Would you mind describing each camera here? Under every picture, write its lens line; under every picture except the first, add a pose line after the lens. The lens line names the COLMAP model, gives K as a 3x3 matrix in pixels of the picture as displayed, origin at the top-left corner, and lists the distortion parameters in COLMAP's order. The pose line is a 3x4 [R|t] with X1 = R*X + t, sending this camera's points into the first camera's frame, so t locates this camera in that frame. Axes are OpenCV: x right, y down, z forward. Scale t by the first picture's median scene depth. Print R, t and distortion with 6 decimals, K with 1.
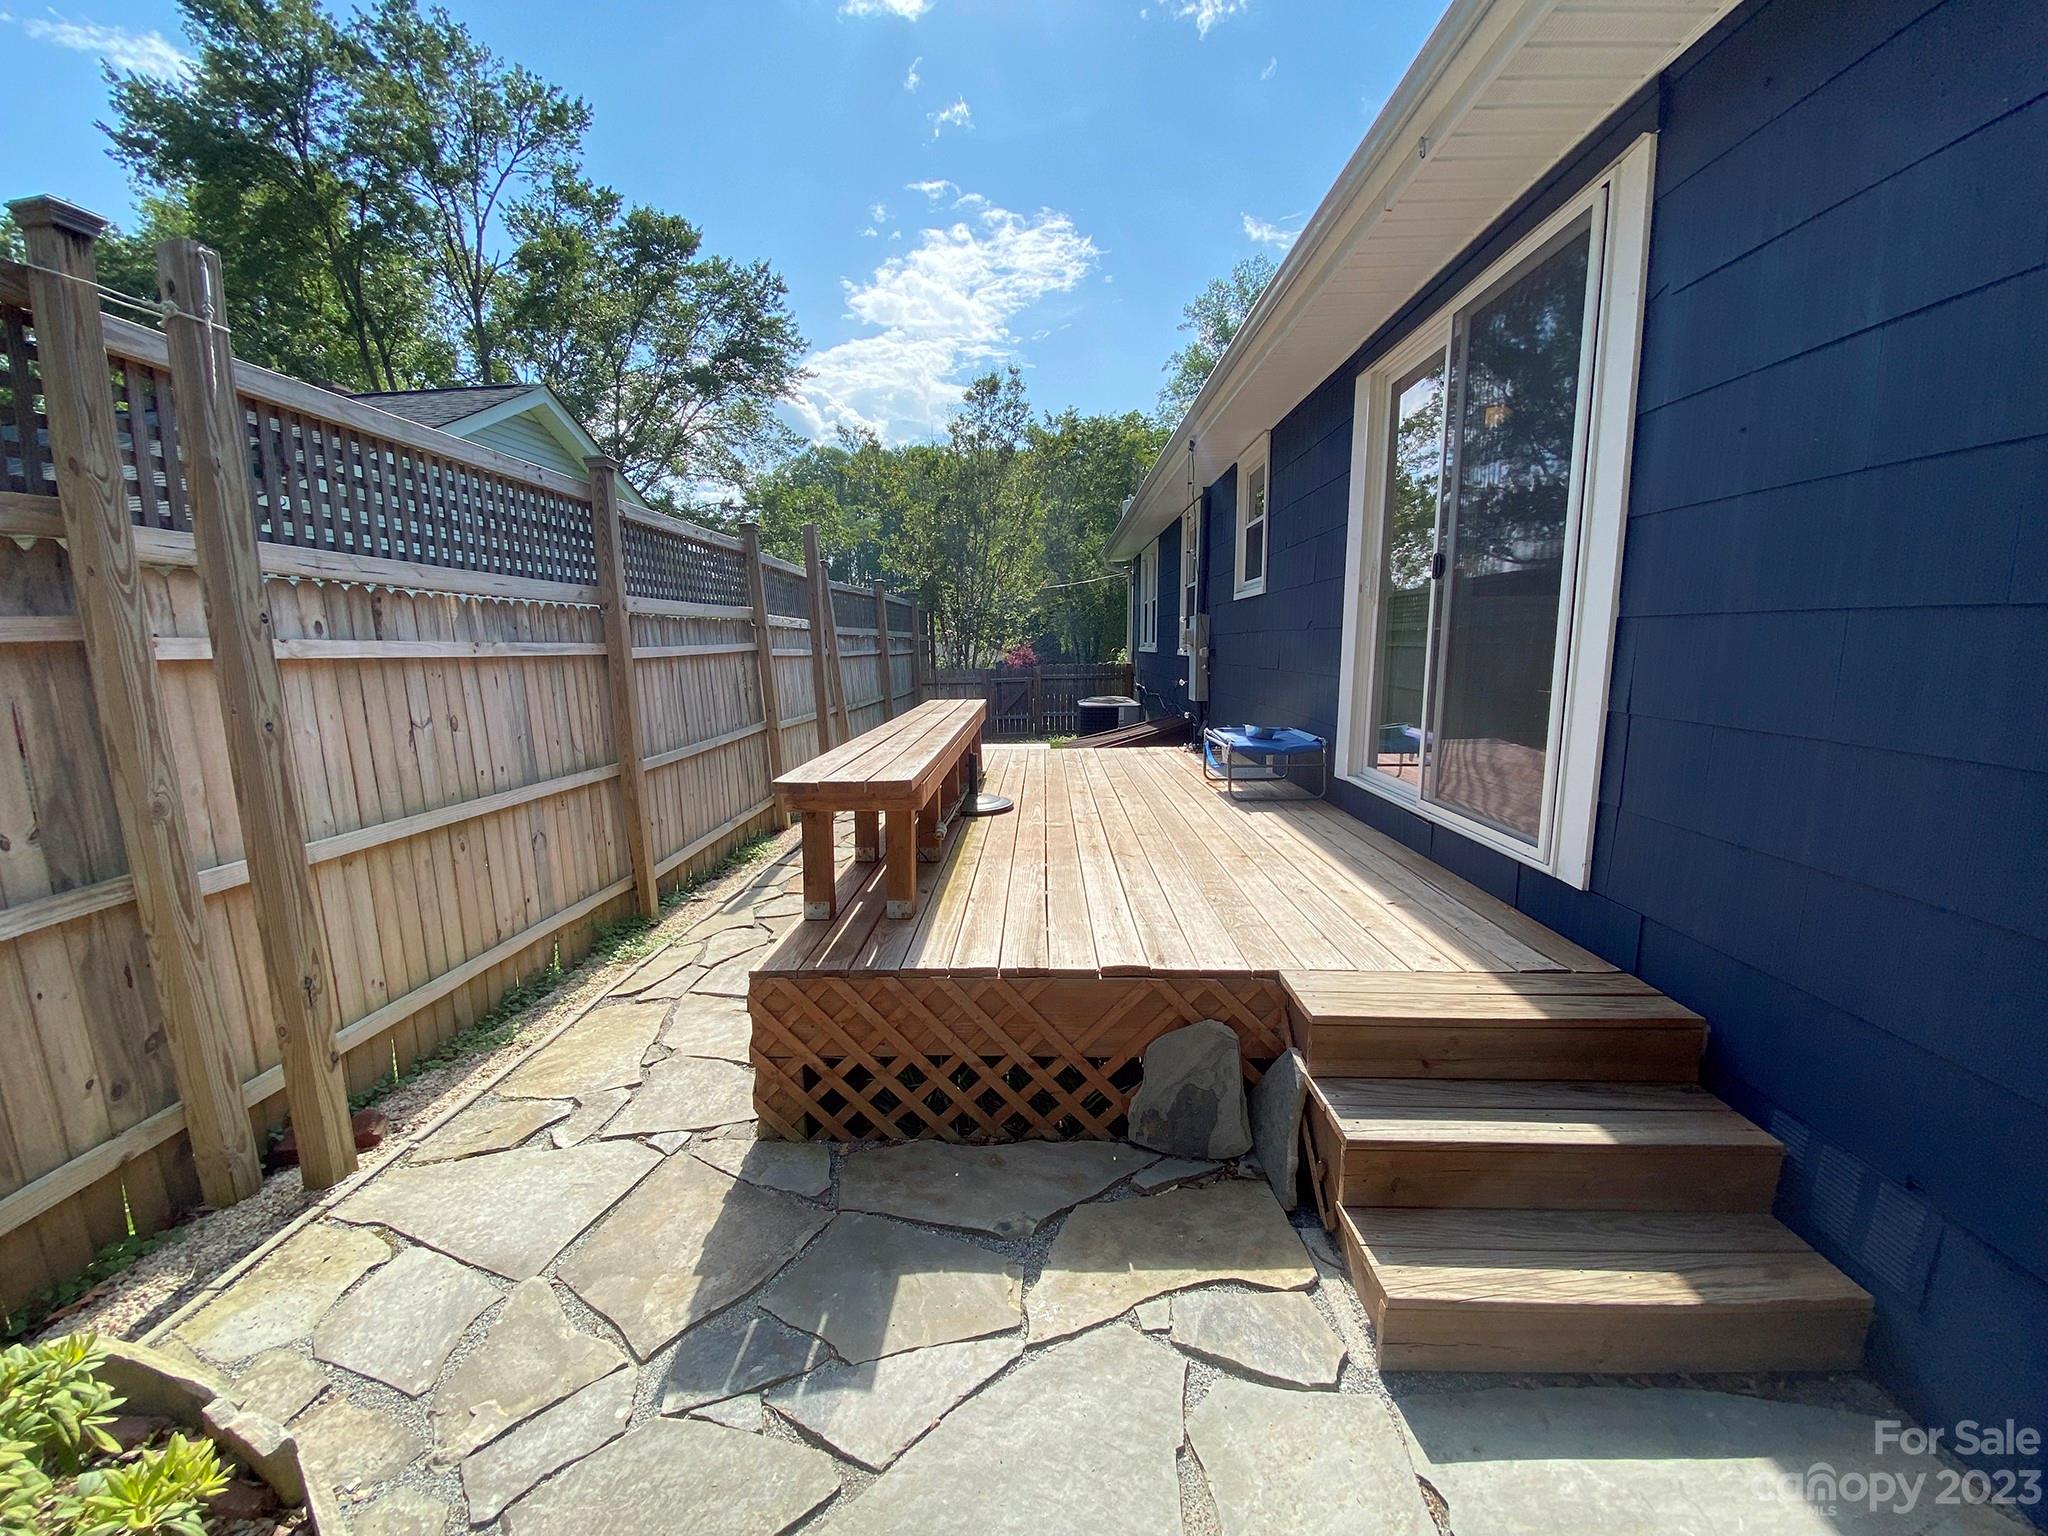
lens RADIAL K [[847.0, 0, 1024.2], [0, 847.0, 779.2], [0, 0, 1]] dist [-0.014272, 0.000199]
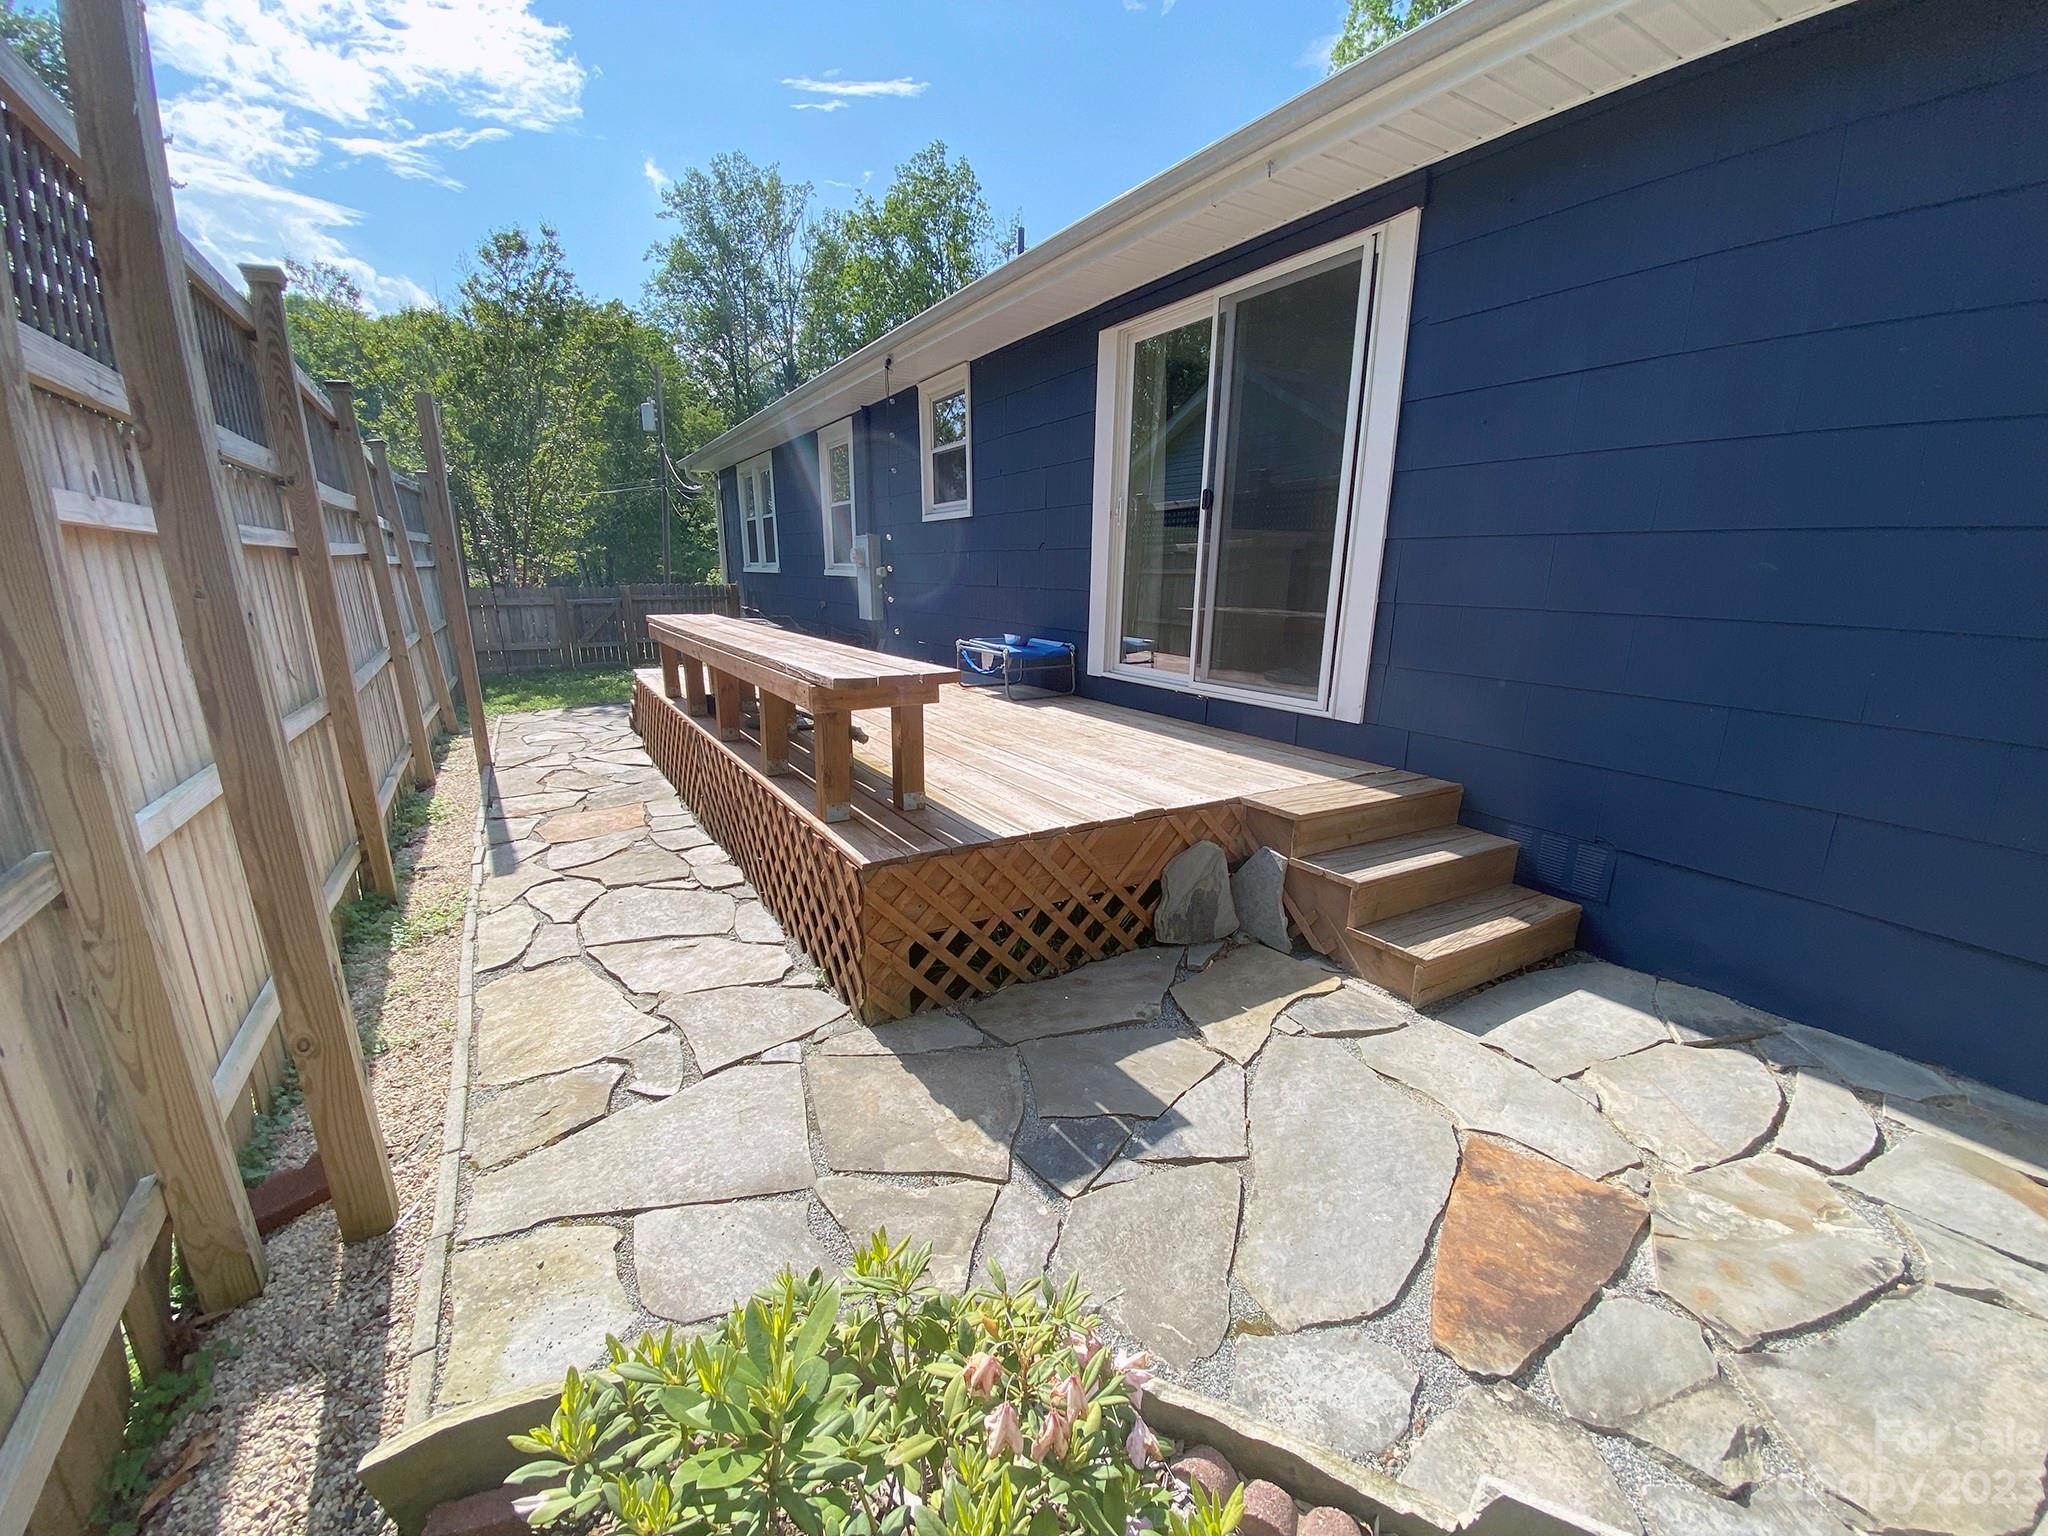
lens RADIAL K [[834.7, 0, 1015.7], [0, 834.7, 777.7], [0, 0, 1]] dist [0.008193, -0.000349]
pose [[0.844730, -0.114467, 0.522809, -0.688036], [0.071476, 0.992238, 0.101760, 0.031977], [-0.530399, -0.048592, 0.846354, 0.049325]]
